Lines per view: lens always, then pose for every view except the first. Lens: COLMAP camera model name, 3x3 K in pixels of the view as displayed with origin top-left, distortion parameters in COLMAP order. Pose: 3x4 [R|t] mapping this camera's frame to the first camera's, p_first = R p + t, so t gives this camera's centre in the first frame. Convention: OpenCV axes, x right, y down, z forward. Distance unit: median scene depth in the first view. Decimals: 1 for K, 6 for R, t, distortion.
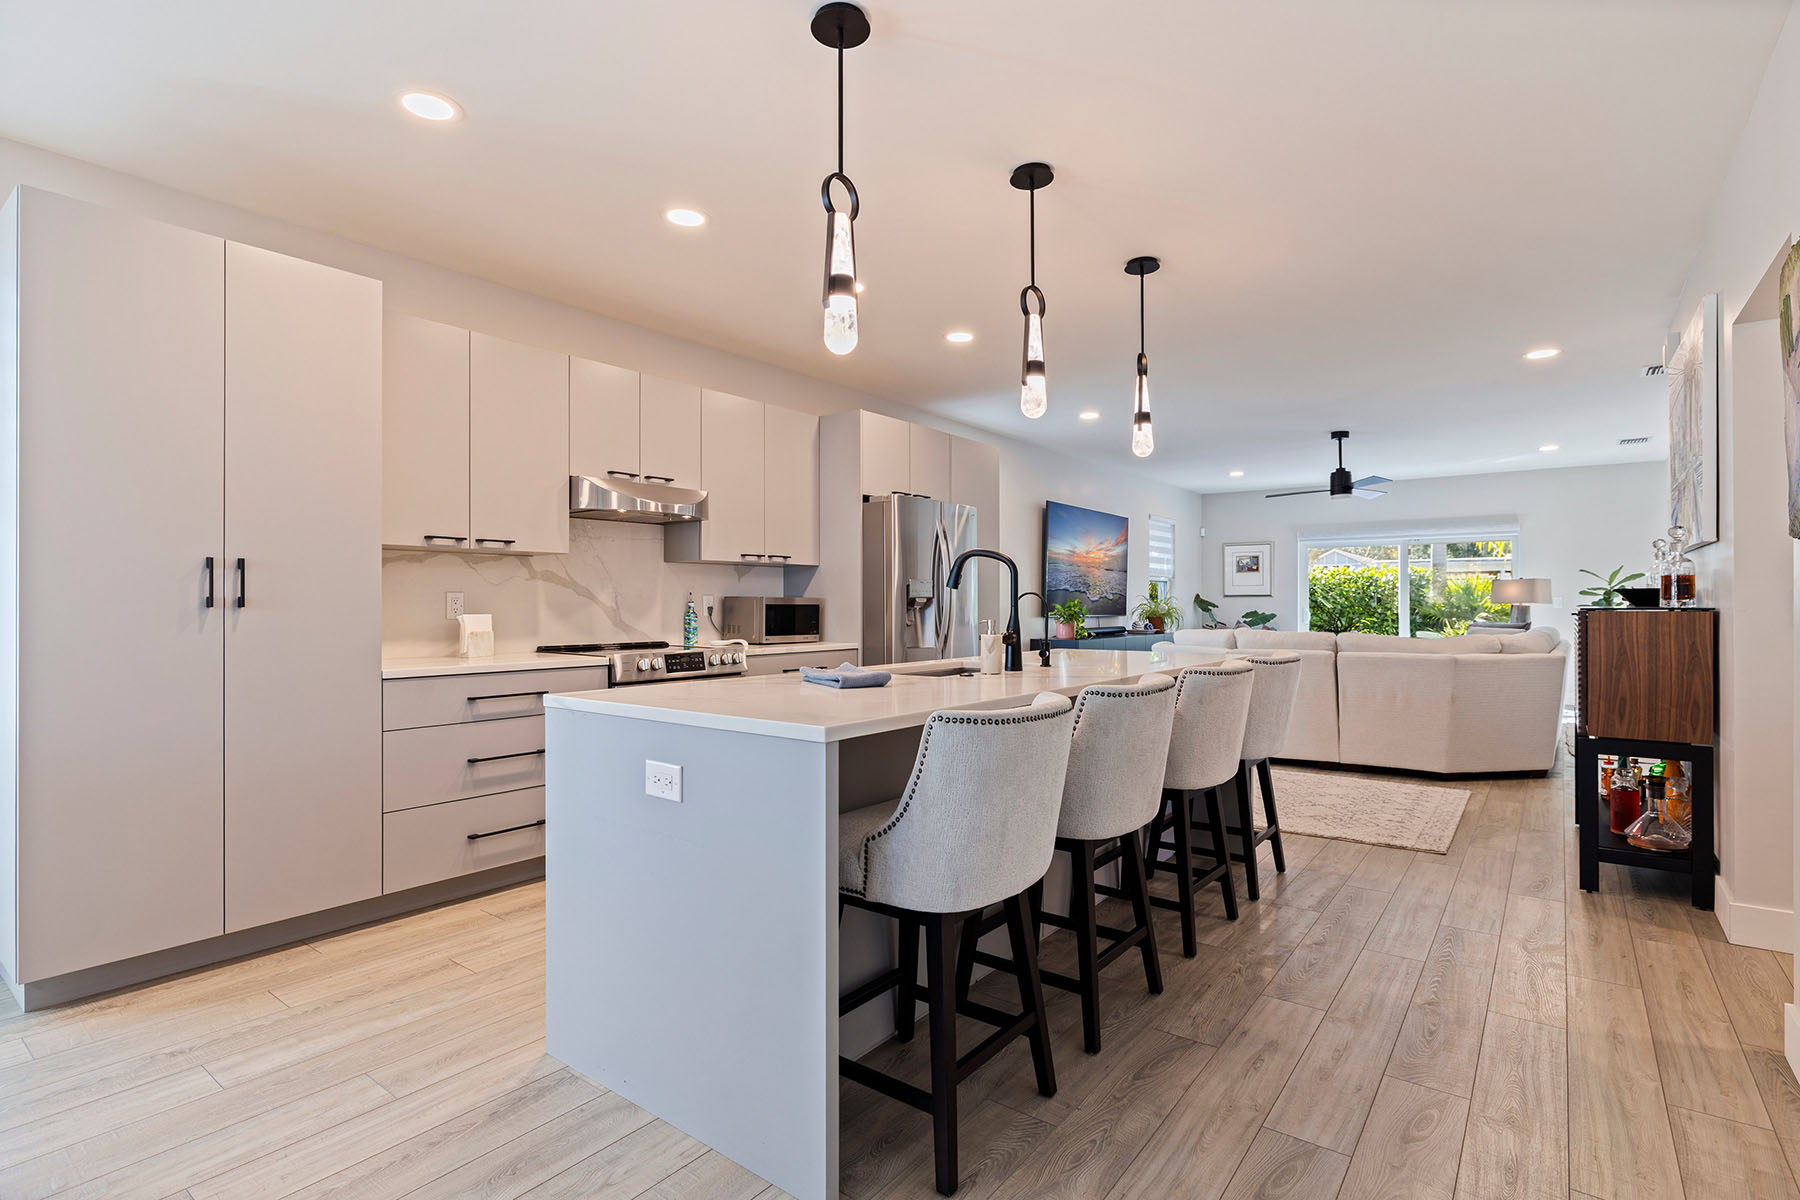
lens RADIAL K [[880.0, 0, 904.8], [0, 880.0, 605.7], [0, 0, 1]] dist [-0.001679, 0.000343]
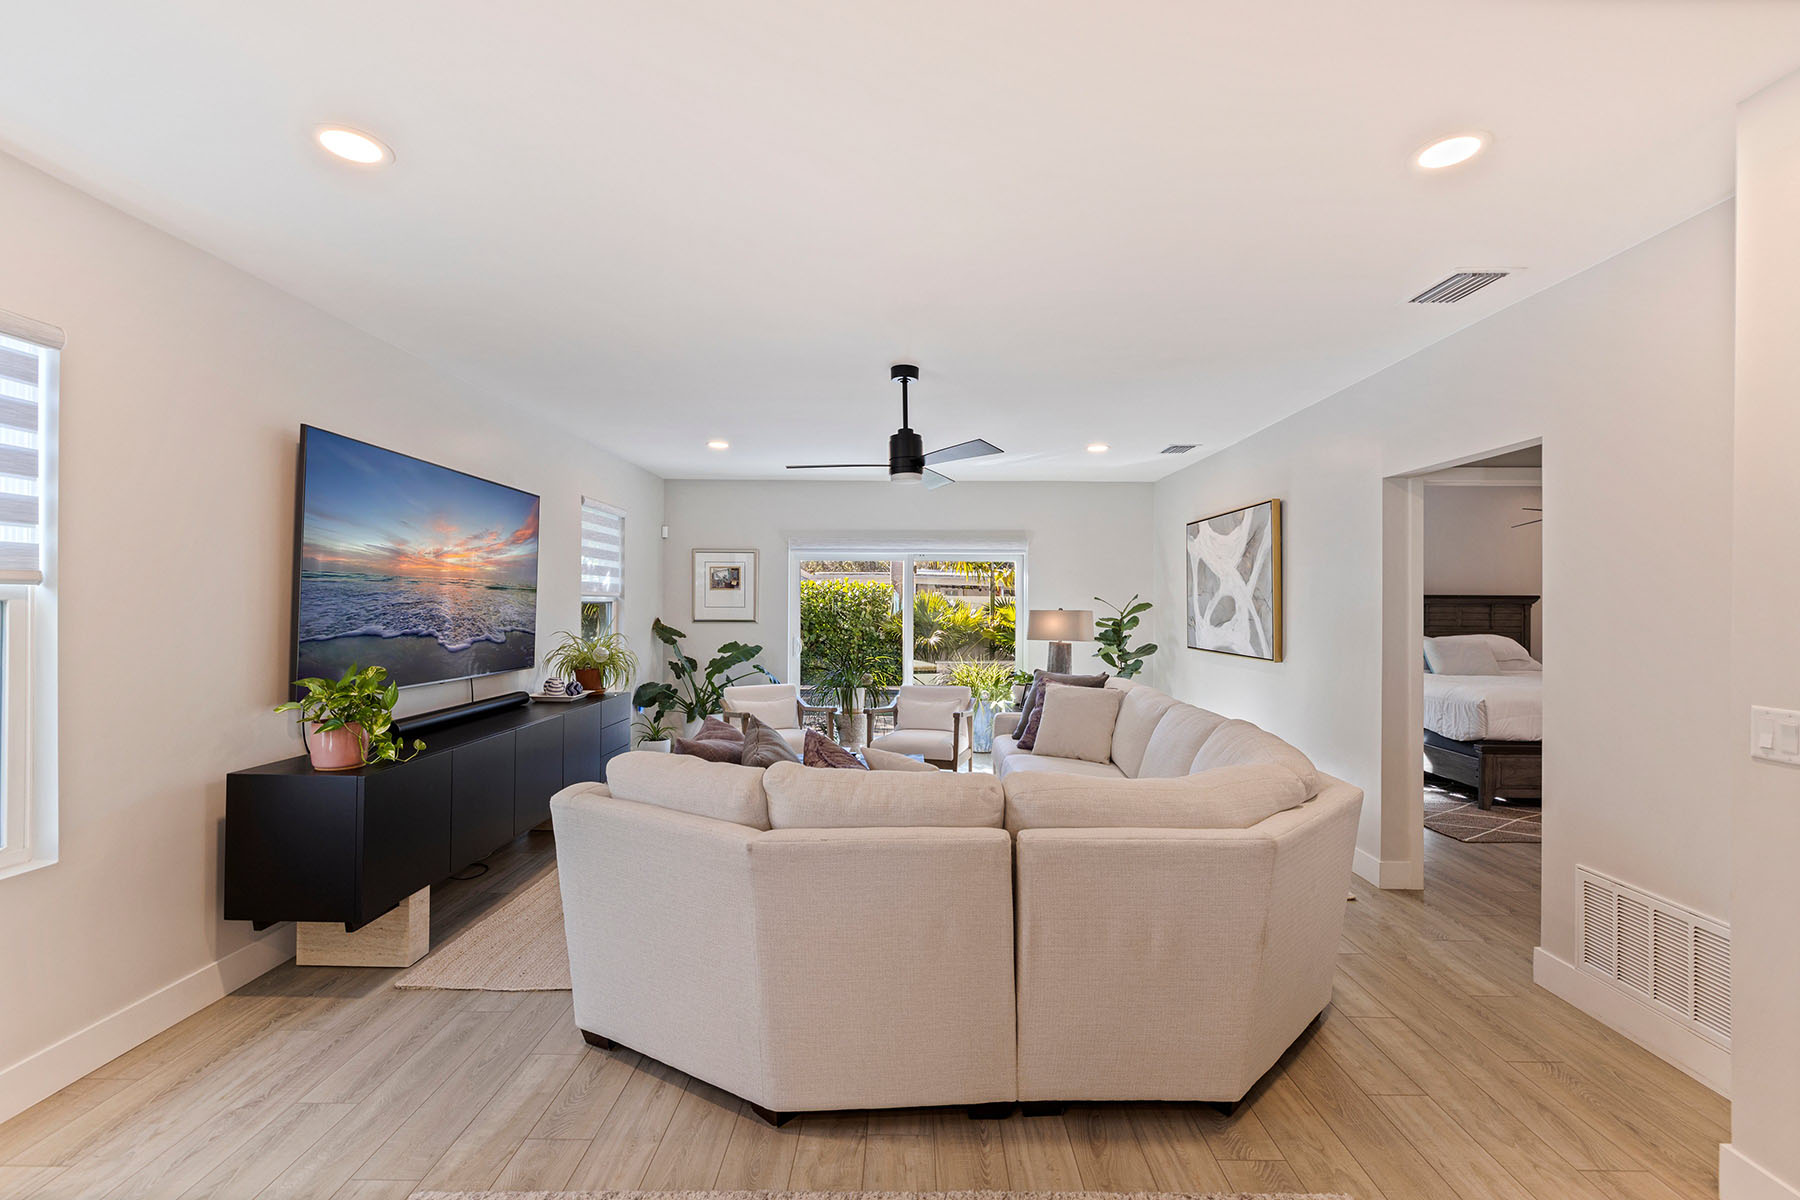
lens RADIAL K [[776.3, 0, 902.3], [0, 776.3, 596.6], [0, 0, 1]] dist [0.000961, -0.000716]
pose [[0.806384, 0.010422, 0.591300, 0.140268], [-0.004702, 0.999926, -0.011212, -0.028509], [-0.591373, 0.006261, 0.806374, 0.436009]]
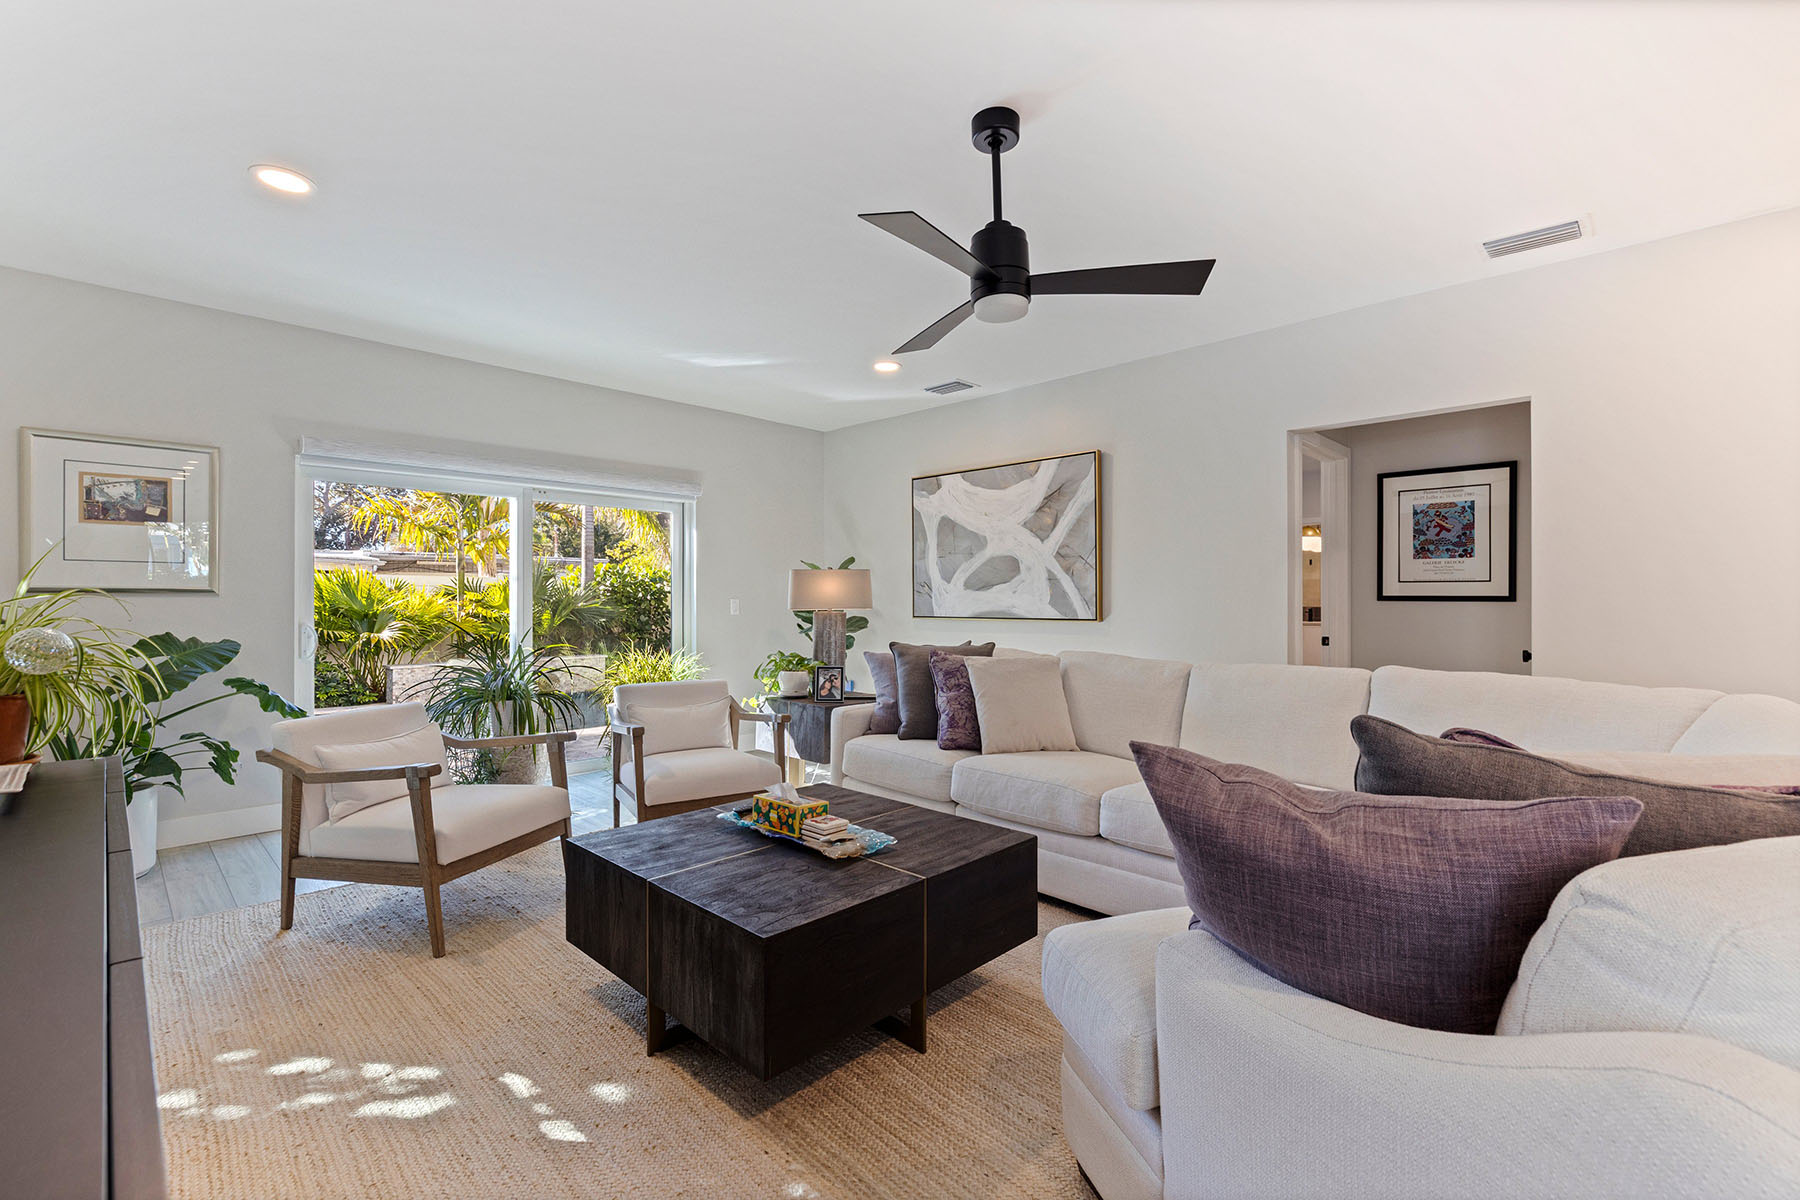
lens RADIAL K [[776.3, 0, 894.4], [0, 776.3, 601.8], [0, 0, 1]] dist [0.000961, -0.000716]
pose [[0.122937, 0.000900, 0.992414, 0.141285], [0.005251, 0.999985, -0.001557, -0.005680], [-0.992401, 0.005403, 0.122930, 0.752944]]
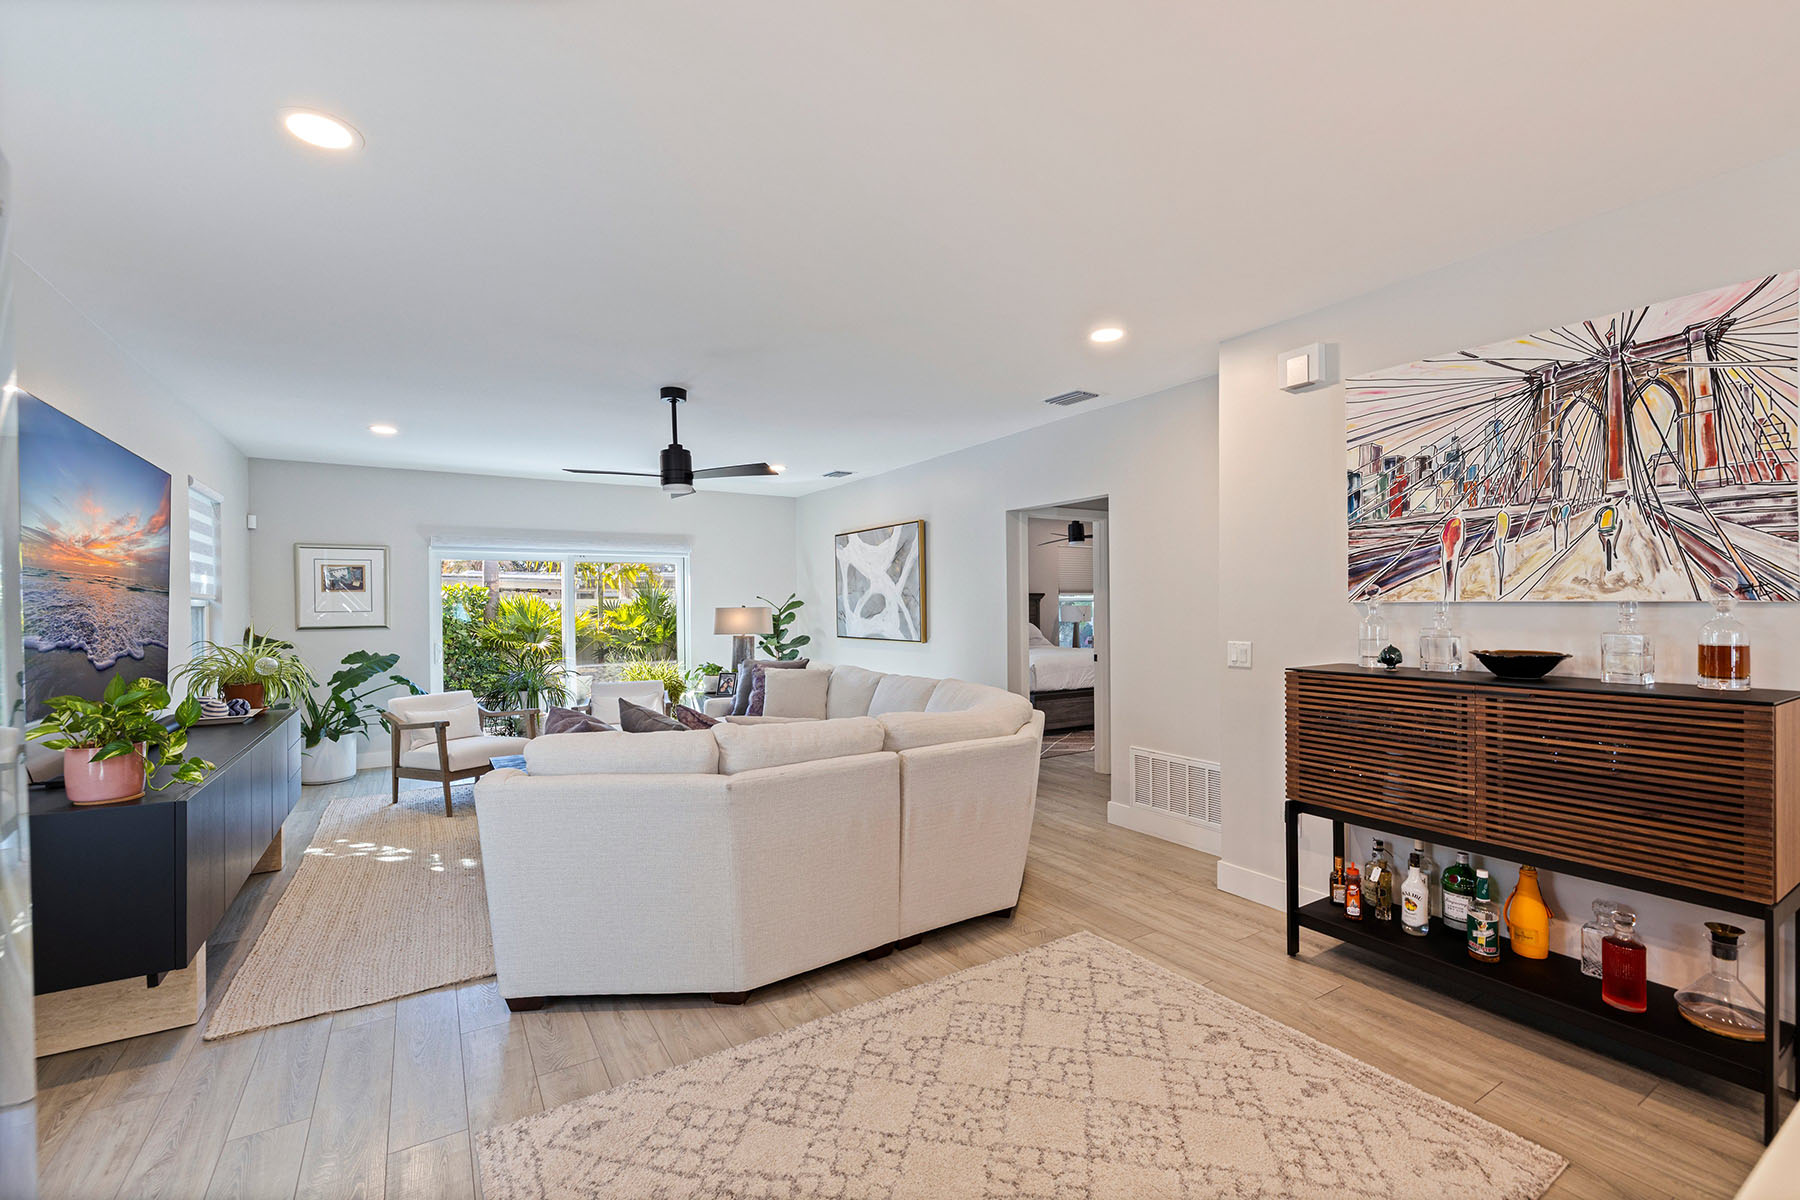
lens RADIAL K [[776.3, 0, 896.1], [0, 776.3, 602.1], [0, 0, 1]] dist [0.000961, -0.000716]
pose [[0.364462, 0.000673, 0.931218, 0.010887], [0.012719, 0.999903, -0.005701, -0.024589], [-0.931132, 0.013922, 0.364418, 0.475687]]
